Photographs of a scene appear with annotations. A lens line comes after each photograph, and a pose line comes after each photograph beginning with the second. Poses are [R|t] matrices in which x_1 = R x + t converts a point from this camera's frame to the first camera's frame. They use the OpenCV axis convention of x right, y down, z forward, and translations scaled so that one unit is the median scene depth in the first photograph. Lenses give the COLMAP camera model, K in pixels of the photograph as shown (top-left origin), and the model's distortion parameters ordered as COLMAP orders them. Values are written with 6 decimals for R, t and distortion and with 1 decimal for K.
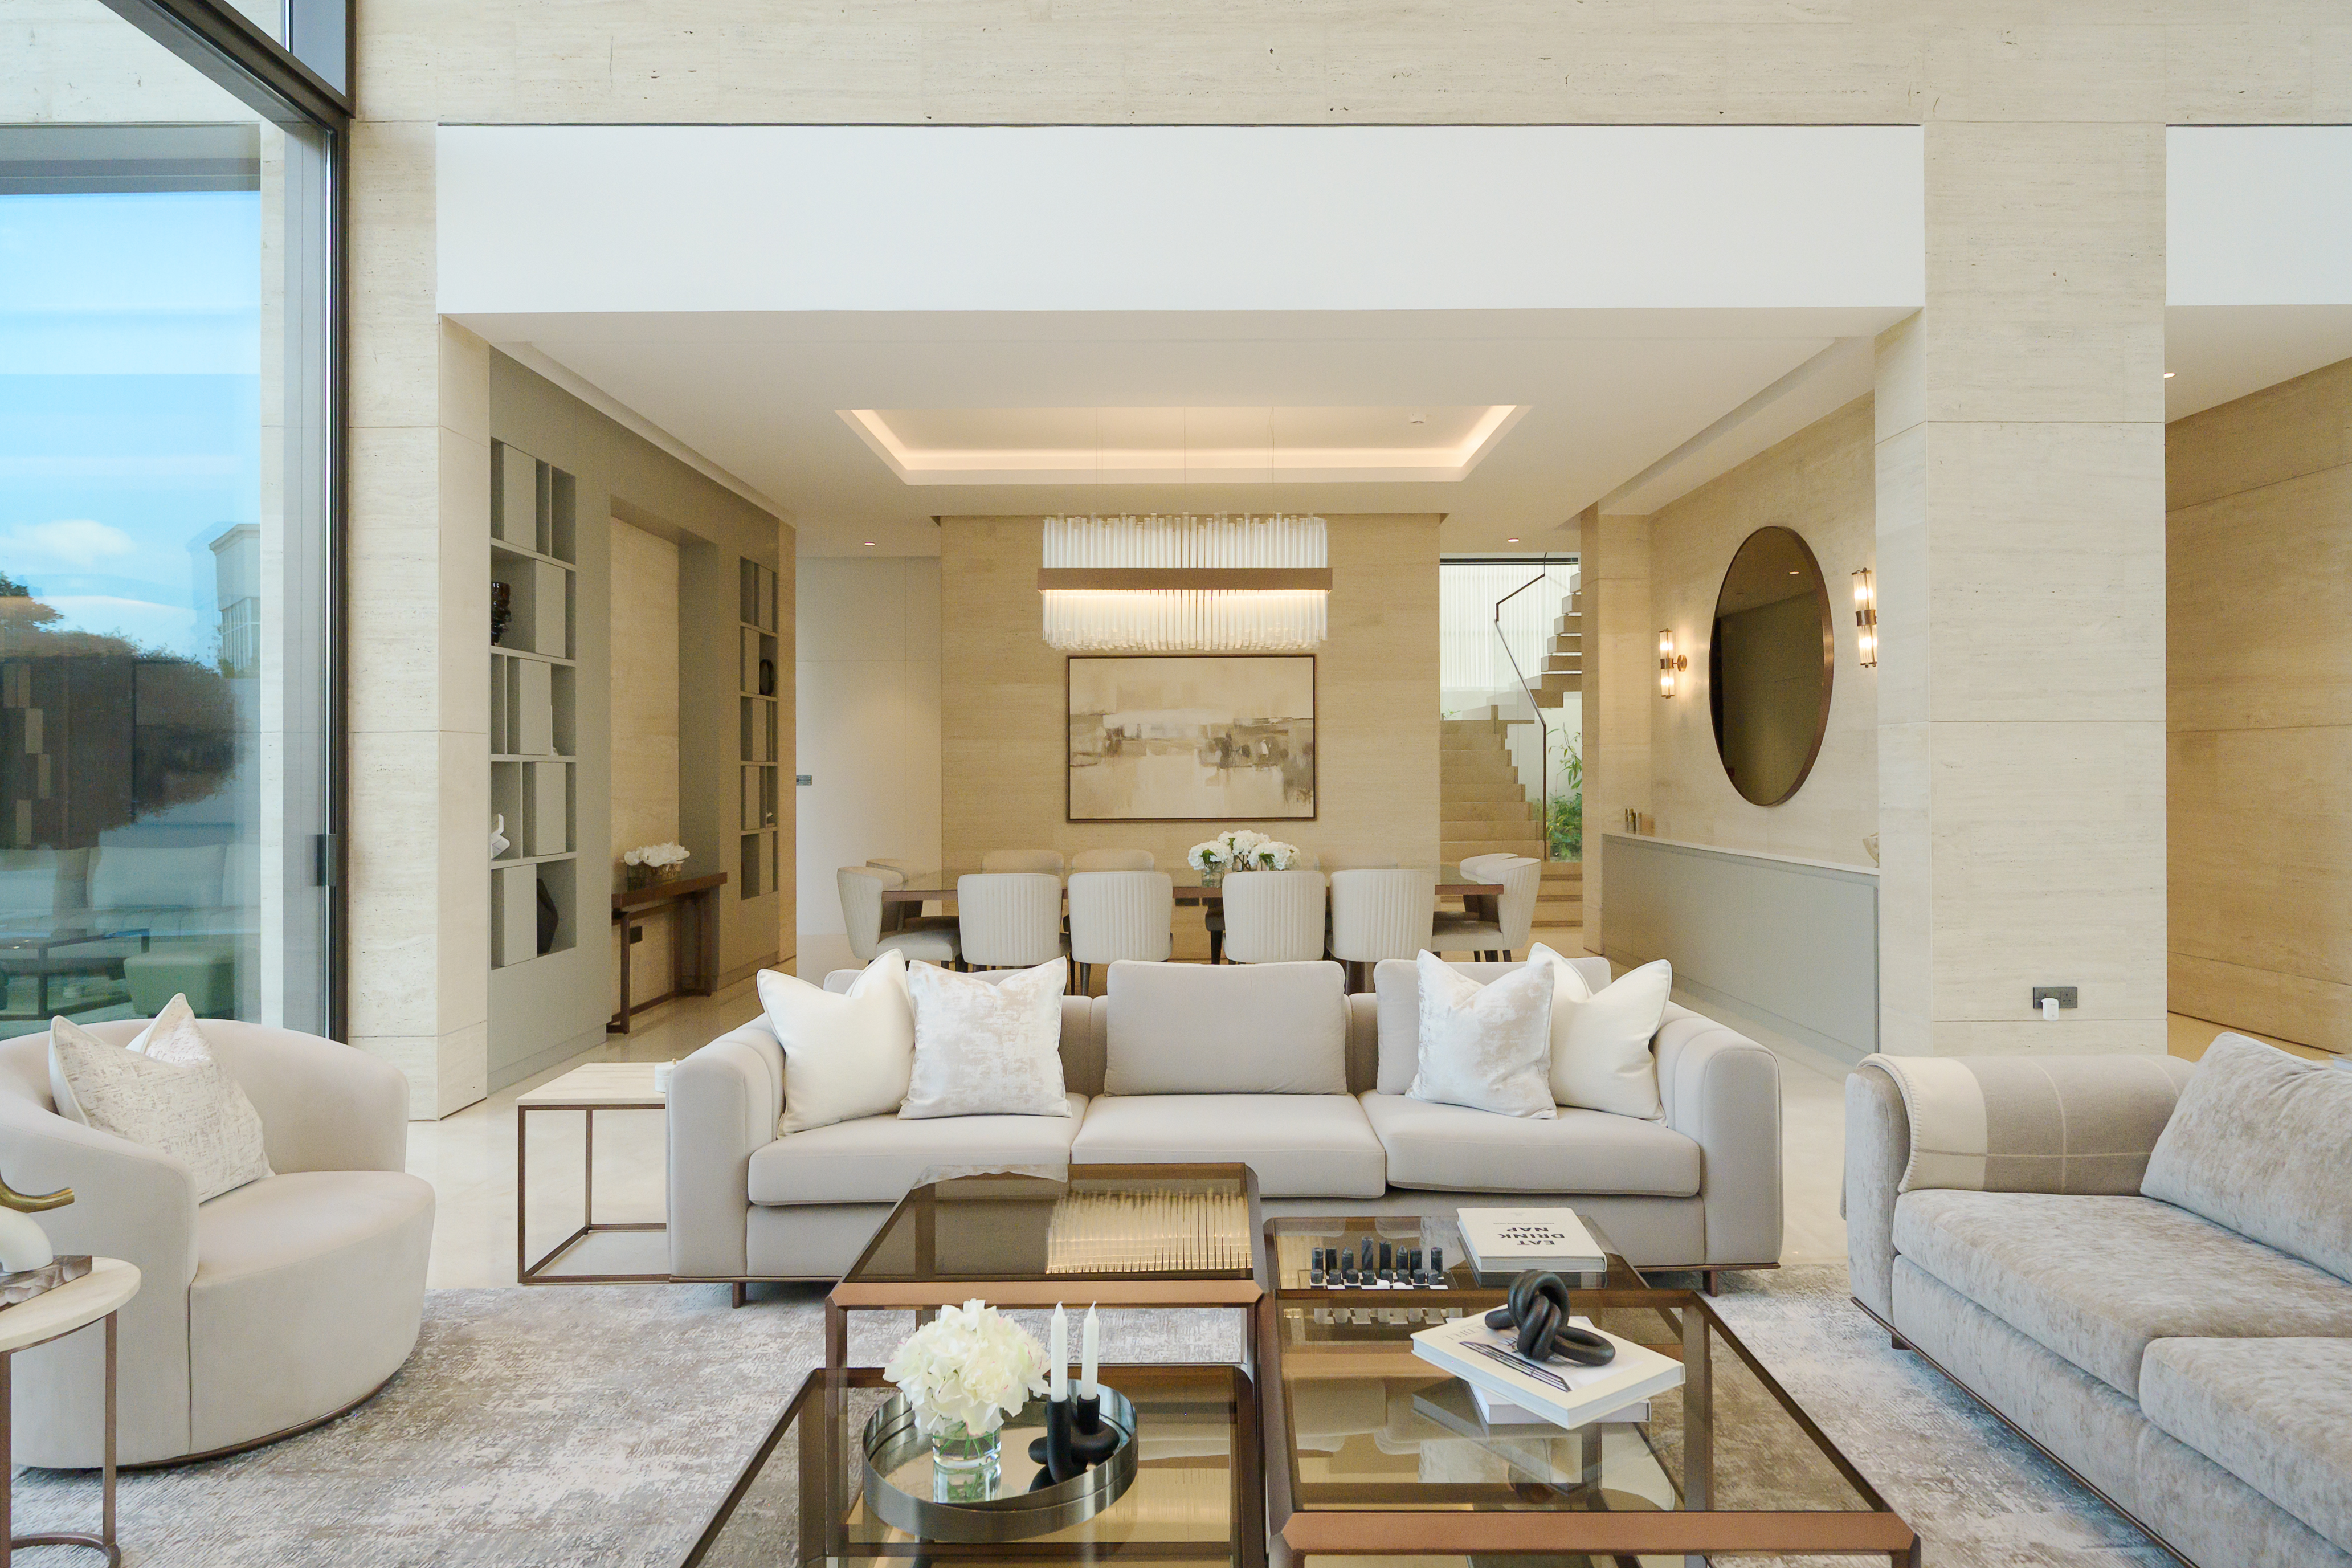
lens RADIAL K [[1380.0, 0, 1215.9], [0, 1380.0, 782.7], [0, 0, 1]] dist [0.000685, -0.001782]
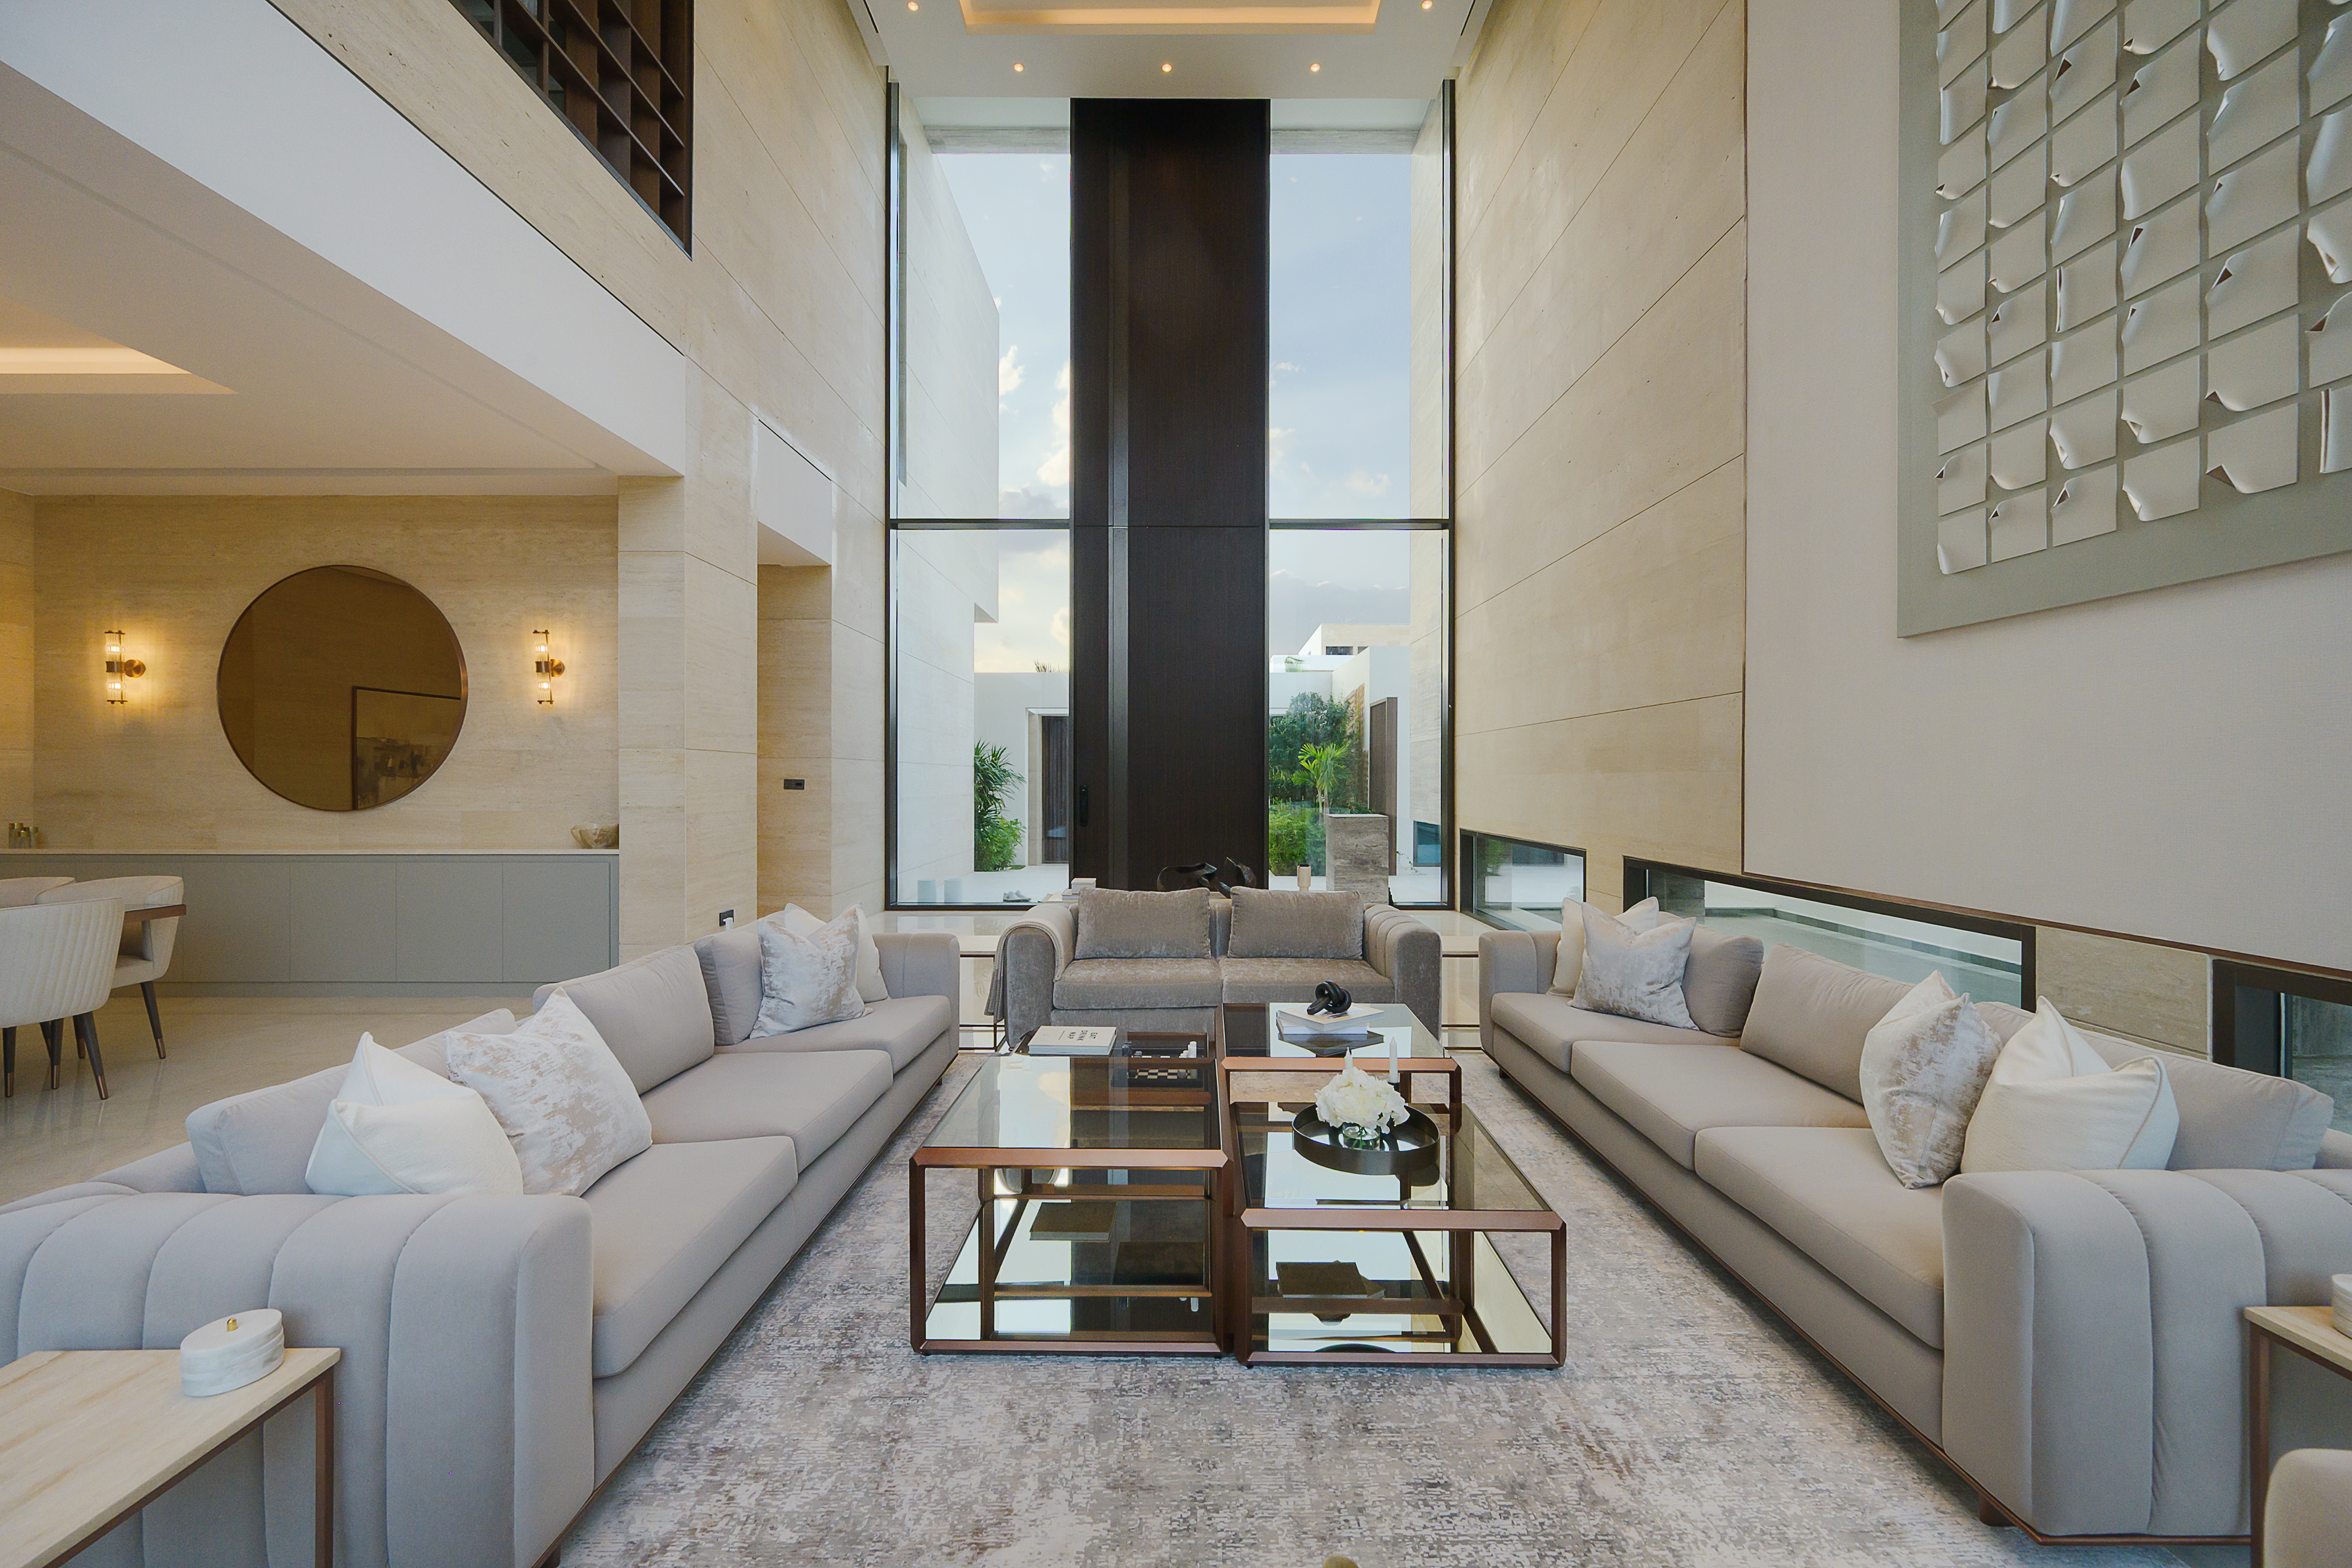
lens RADIAL K [[932.4, 0, 1188.3], [0, 932.4, 782.7], [0, 0, 1]] dist [-0.000416, -0.000230]
pose [[0.008907, 0.002769, 0.999956, -0.287340], [0.007476, 0.999968, -0.002835, 0.000480], [-0.999932, 0.007501, 0.008886, 0.244135]]
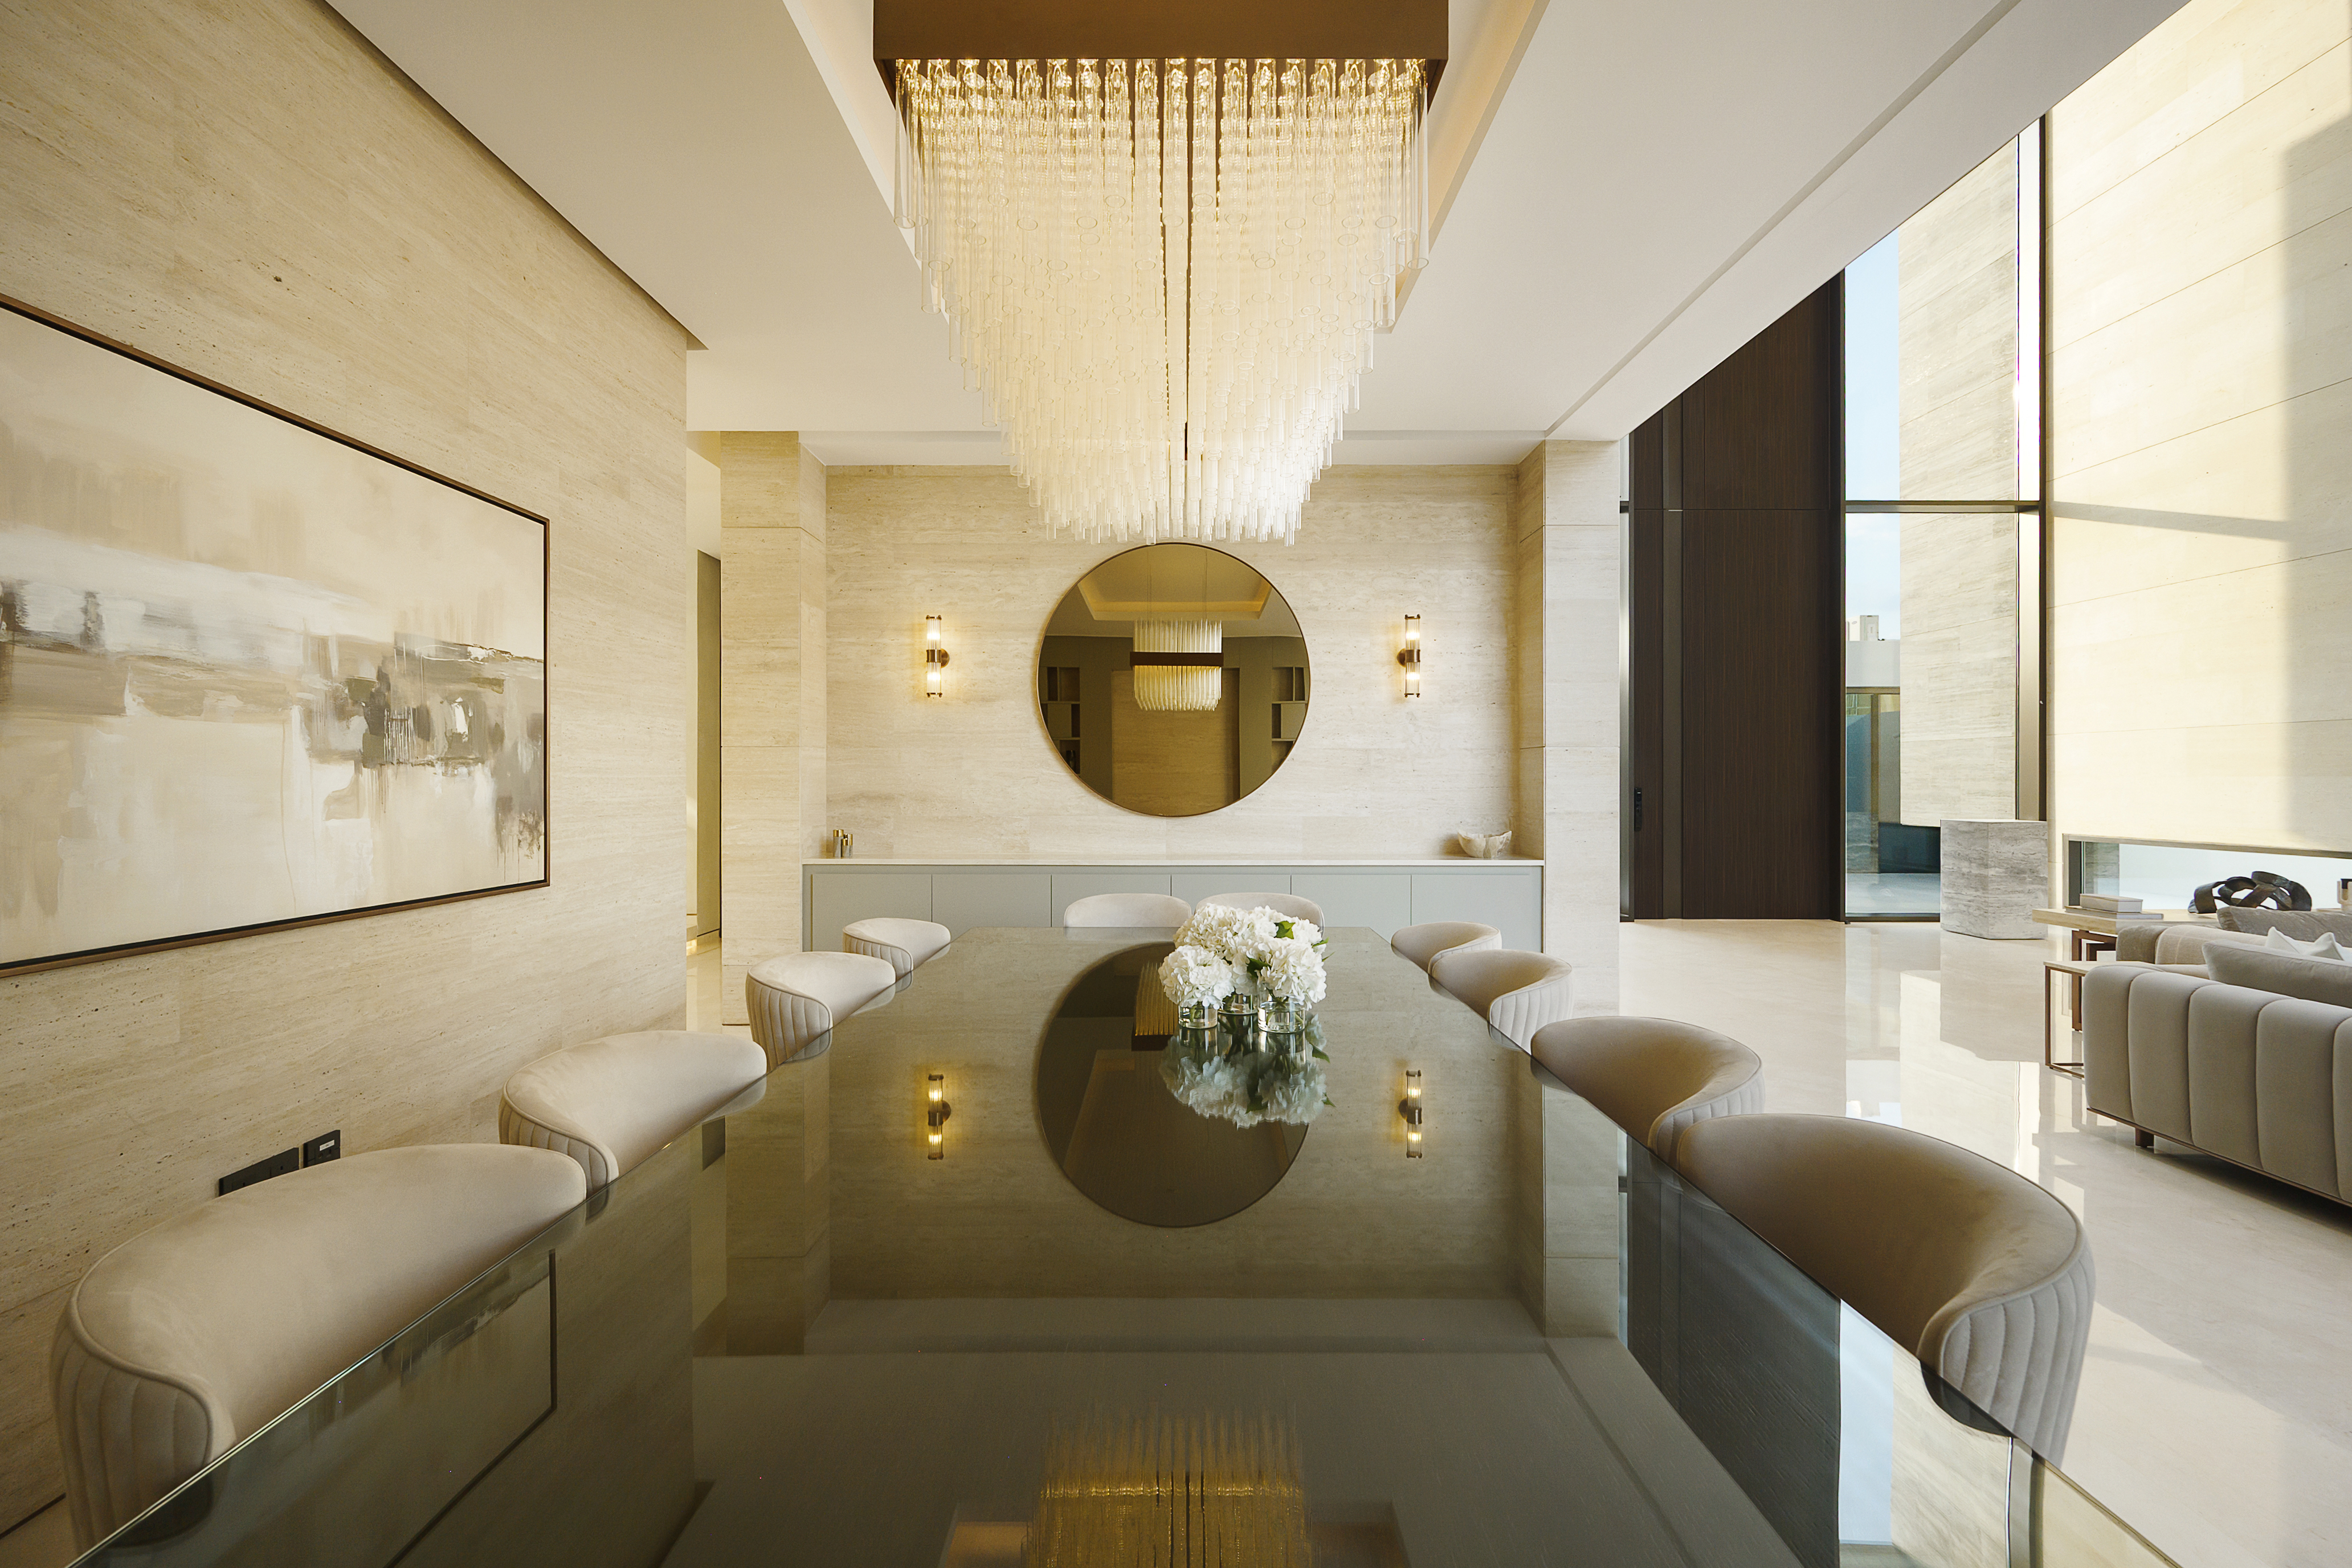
lens RADIAL K [[932.4, 0, 1170.7], [0, 932.4, 792.5], [0, 0, 1]] dist [-0.000416, -0.000230]
pose [[0.019886, -0.005352, 0.999788, -0.230504], [0.006692, 0.999964, 0.005220, -0.003902], [-0.999780, 0.006587, 0.019921, 0.793004]]
